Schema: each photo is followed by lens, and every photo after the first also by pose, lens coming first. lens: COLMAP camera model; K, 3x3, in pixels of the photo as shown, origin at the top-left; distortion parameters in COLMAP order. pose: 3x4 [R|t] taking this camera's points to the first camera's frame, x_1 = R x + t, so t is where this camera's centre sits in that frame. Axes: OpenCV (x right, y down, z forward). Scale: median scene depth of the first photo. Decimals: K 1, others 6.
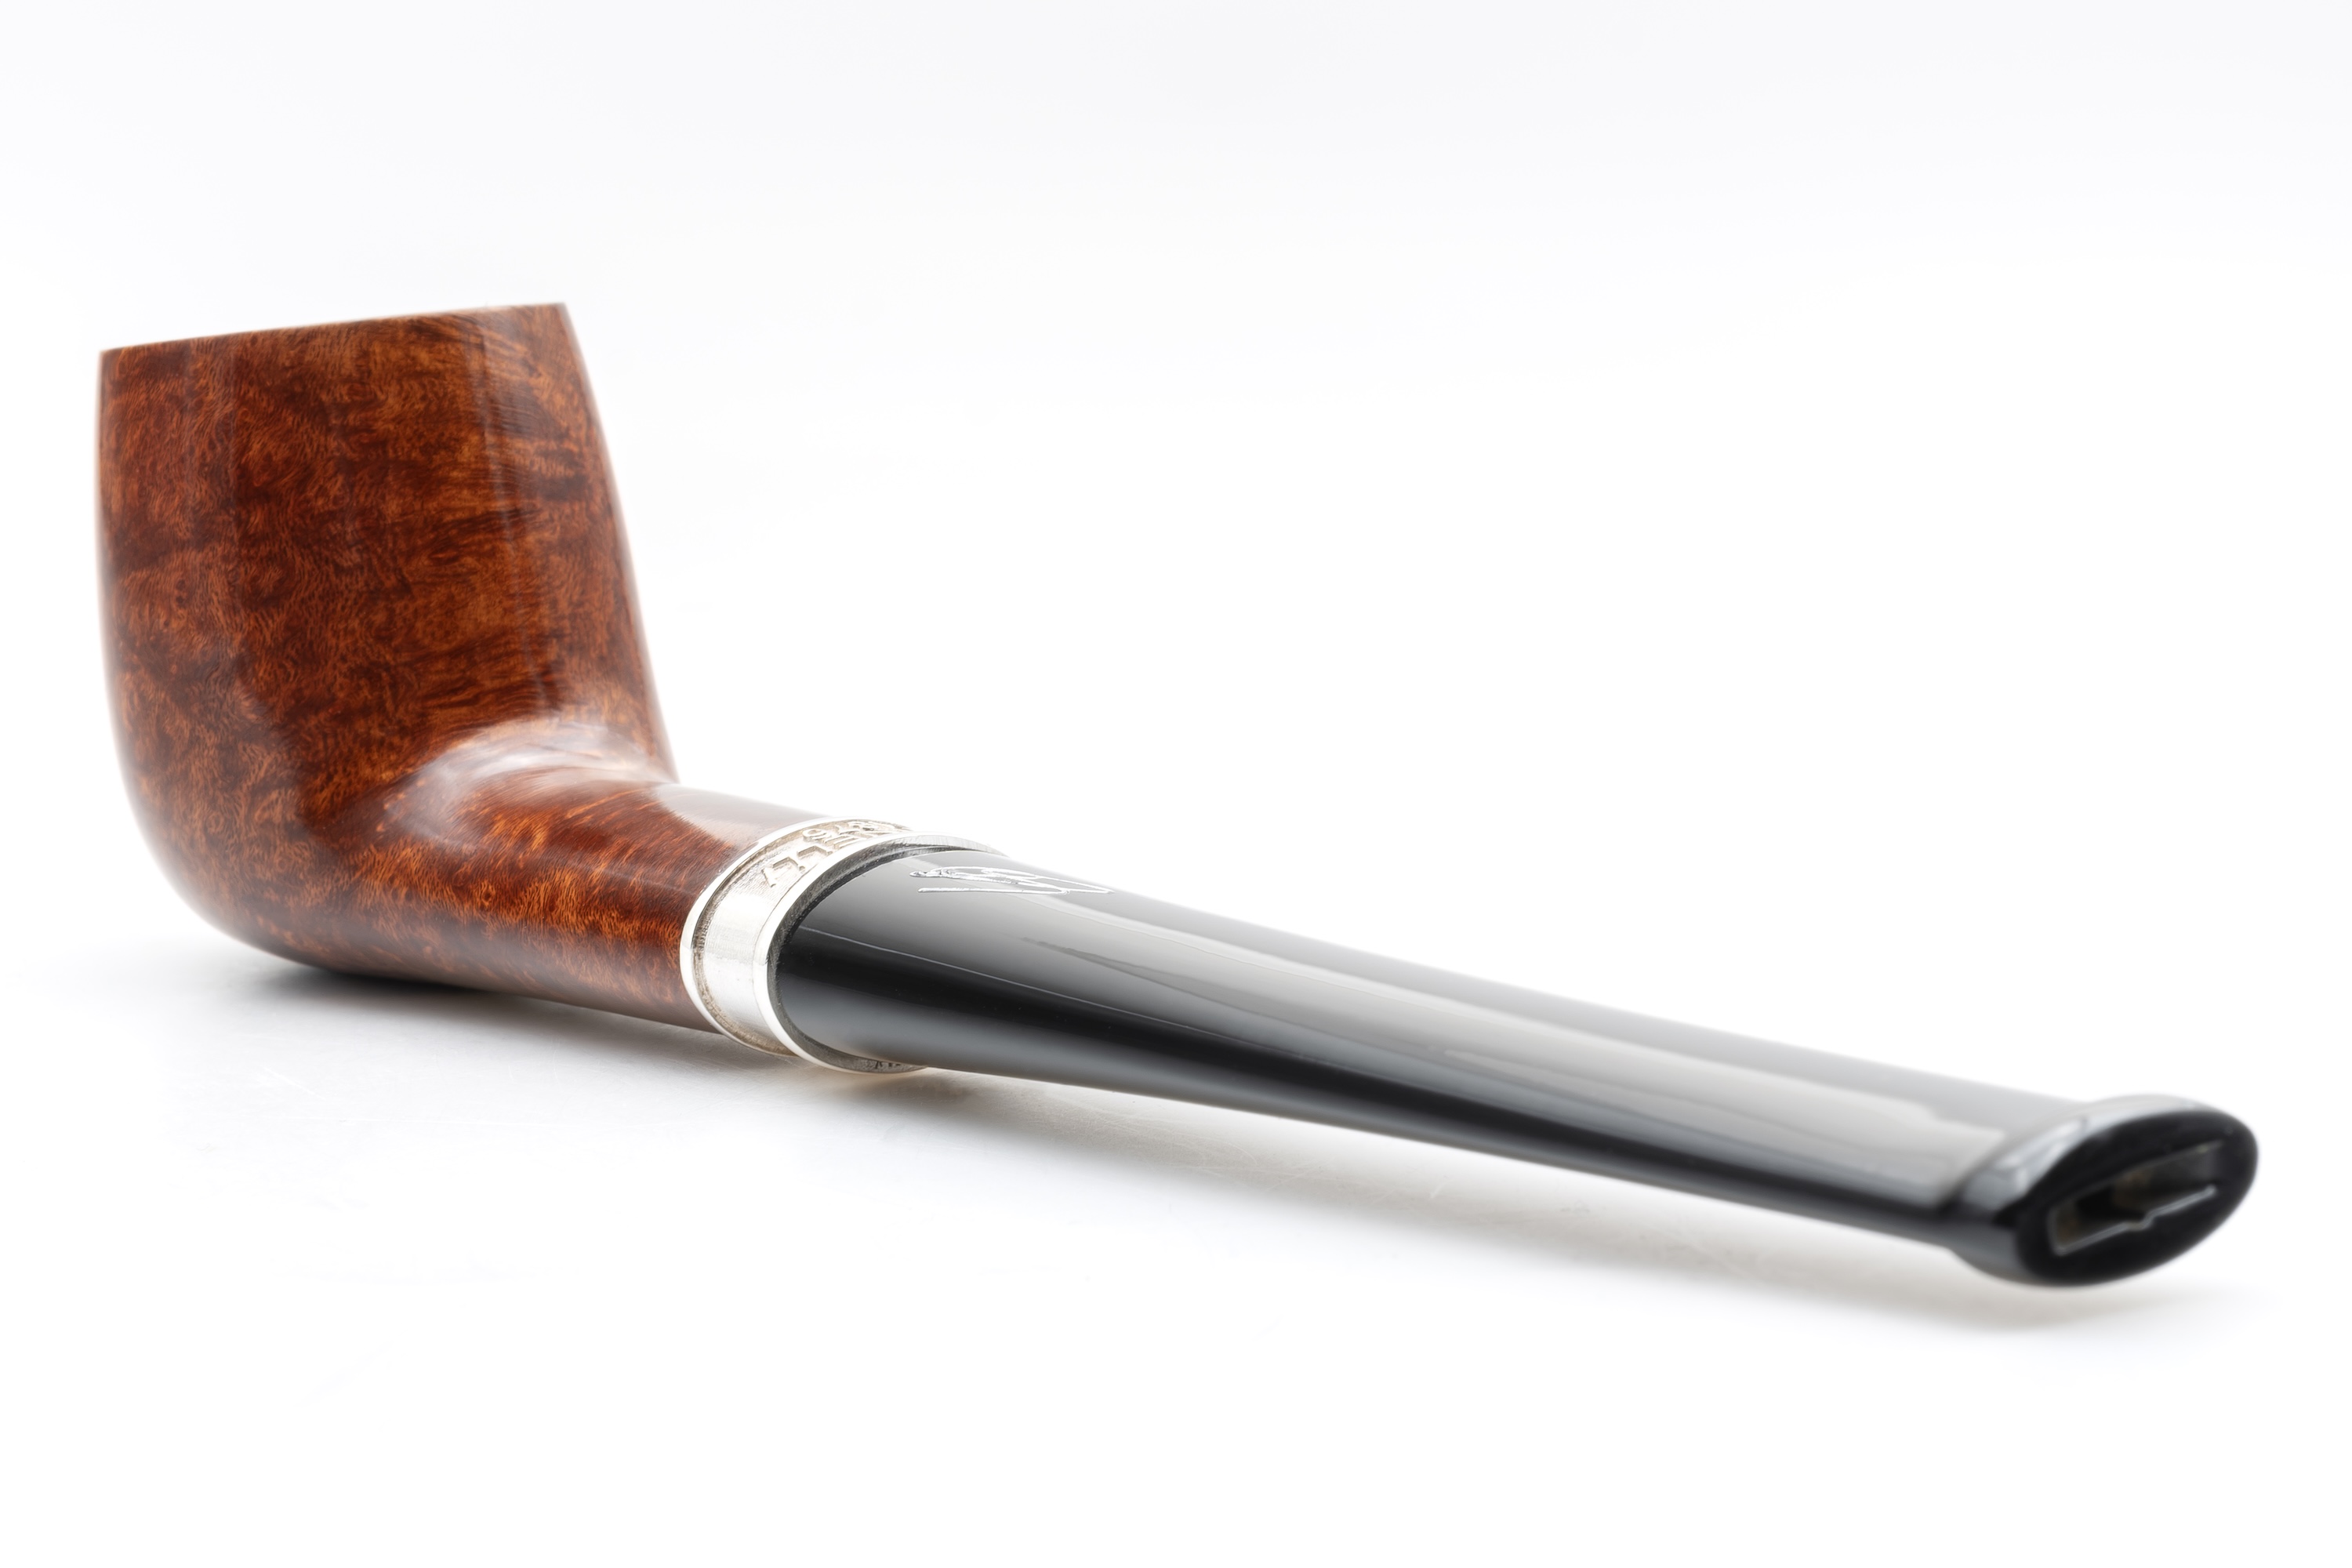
lens RADIAL K [[3947.5, 0, 1176.1], [0, 3947.5, 779.5], [0, 0, 1]] dist [-0.079405, 0.000000]
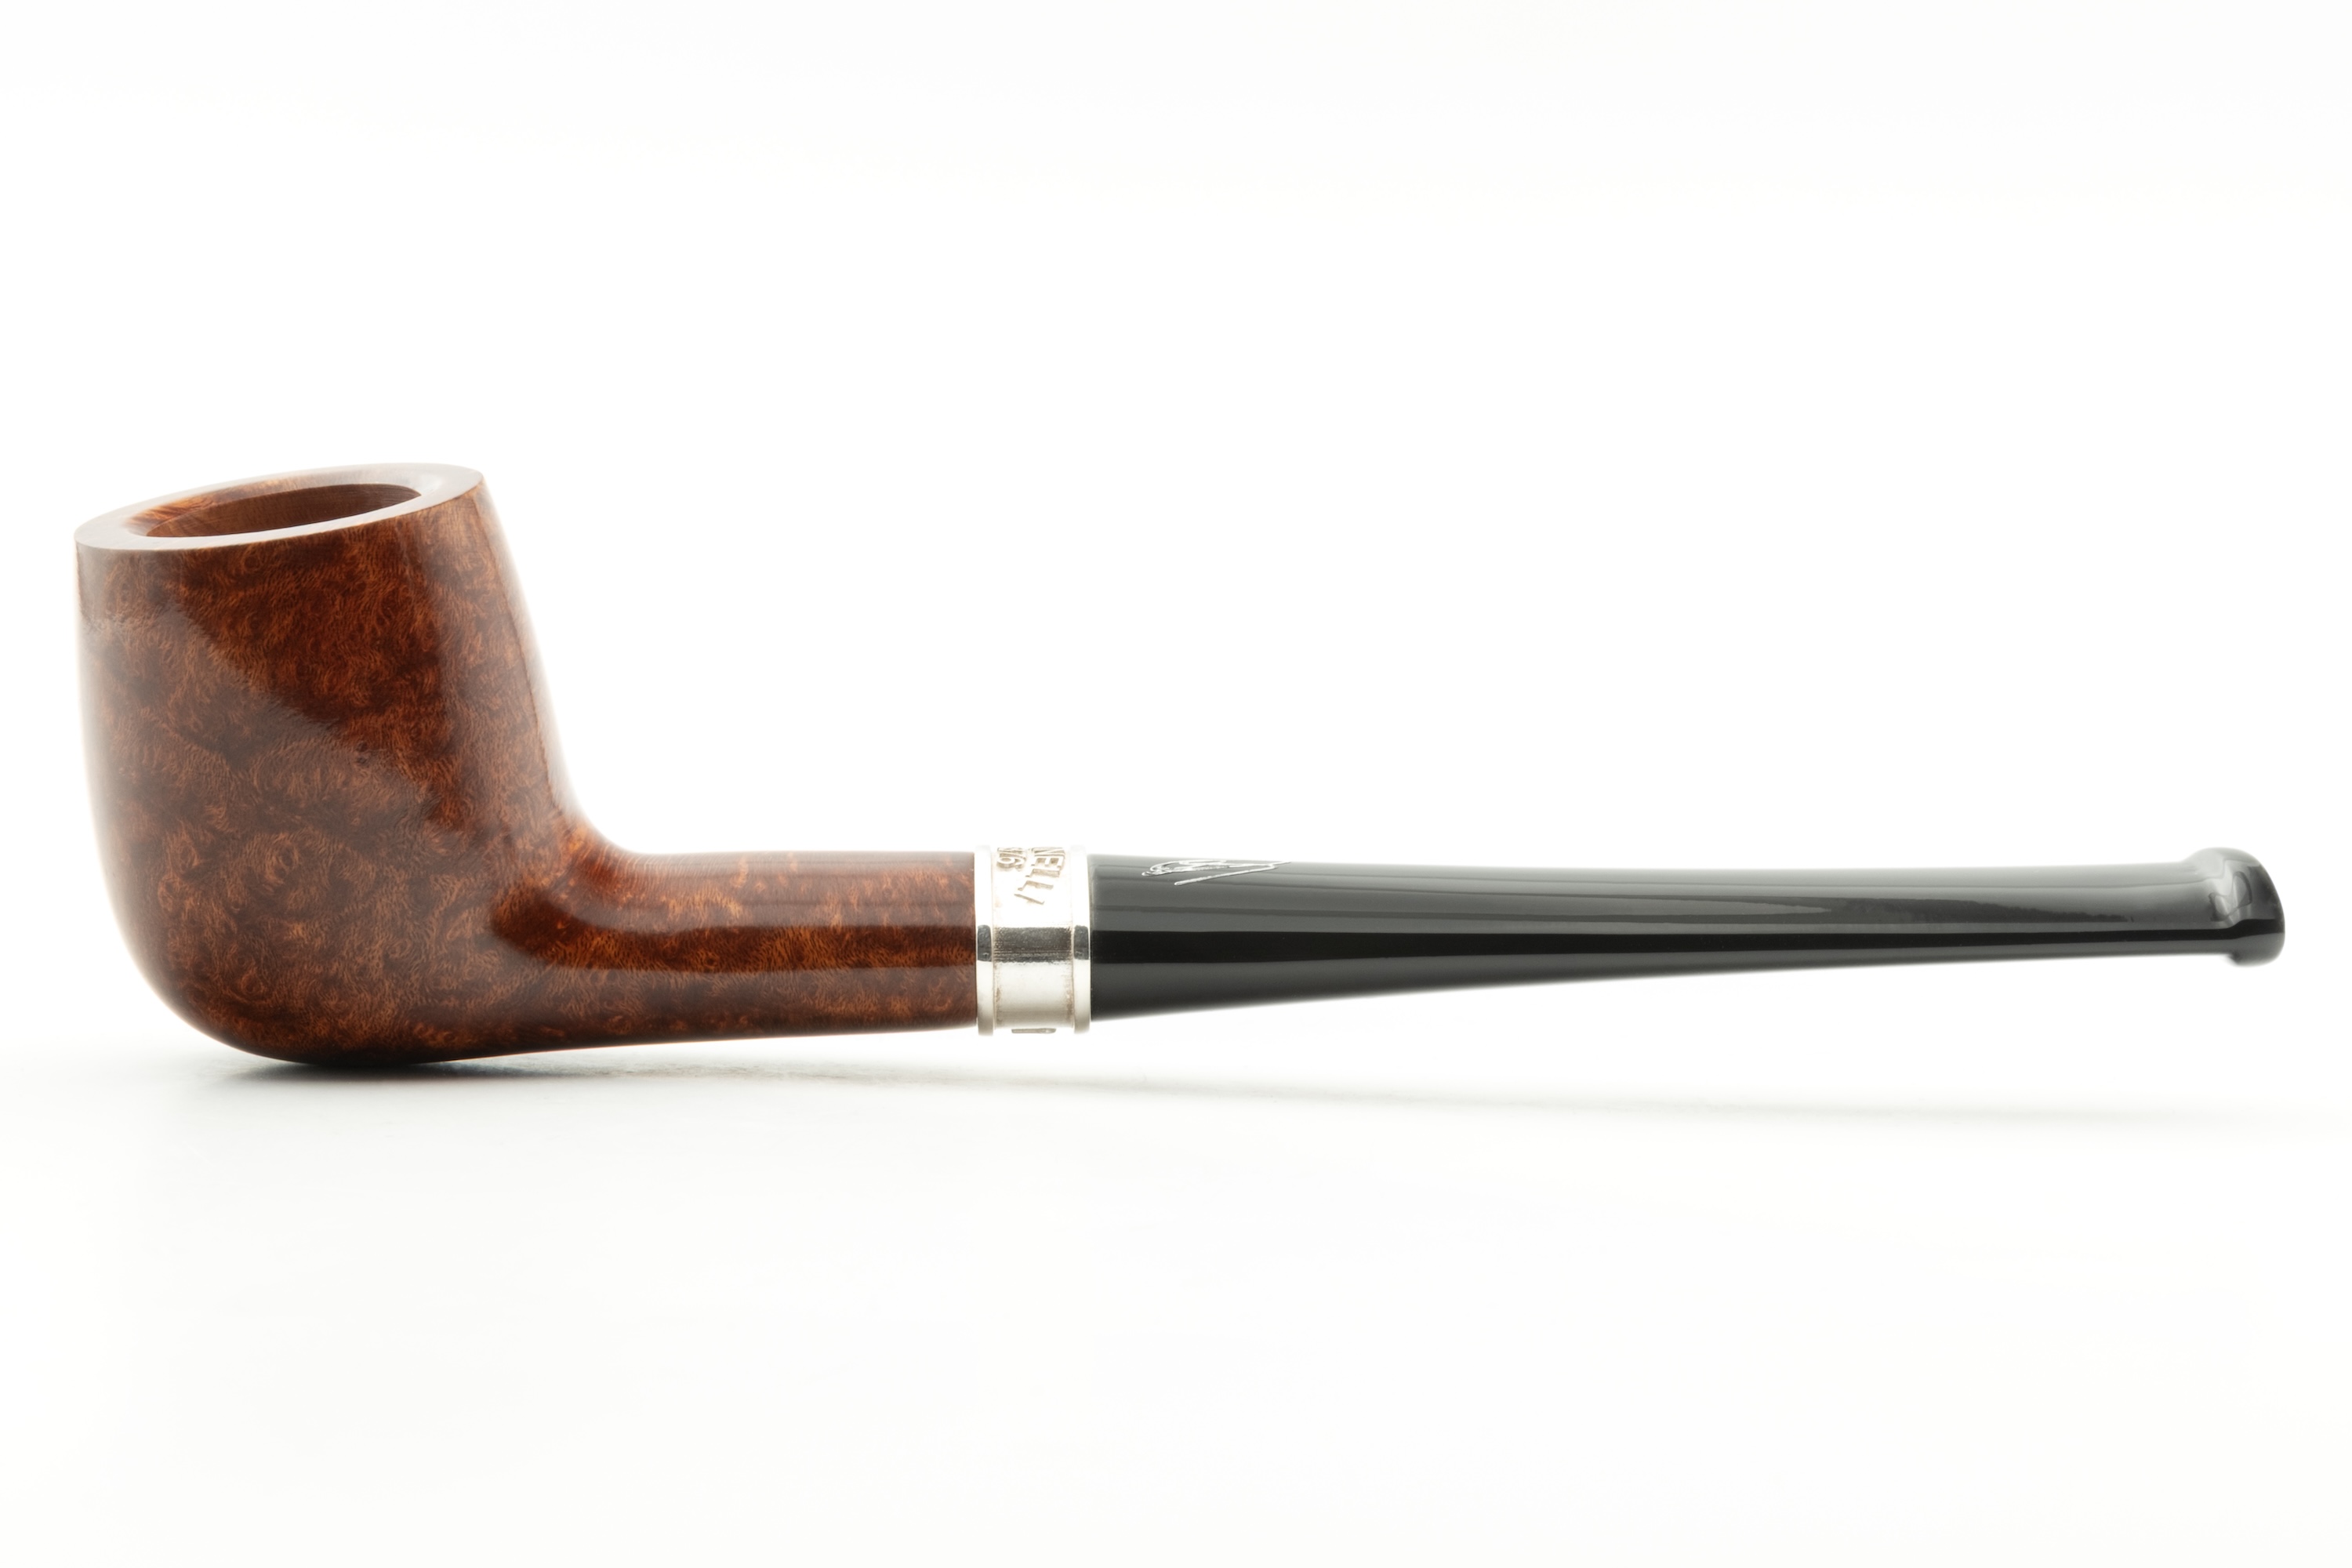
lens RADIAL K [[3947.5, 0, 1175.6], [0, 3947.5, 787.3], [0, 0, 1]] dist [-0.079405, 0.000000]
pose [[0.723548, -0.155394, 0.672555, -0.846272], [0.123905, 0.987744, 0.094919, -0.116338], [-0.679062, 0.014654, 0.733935, 0.008211]]
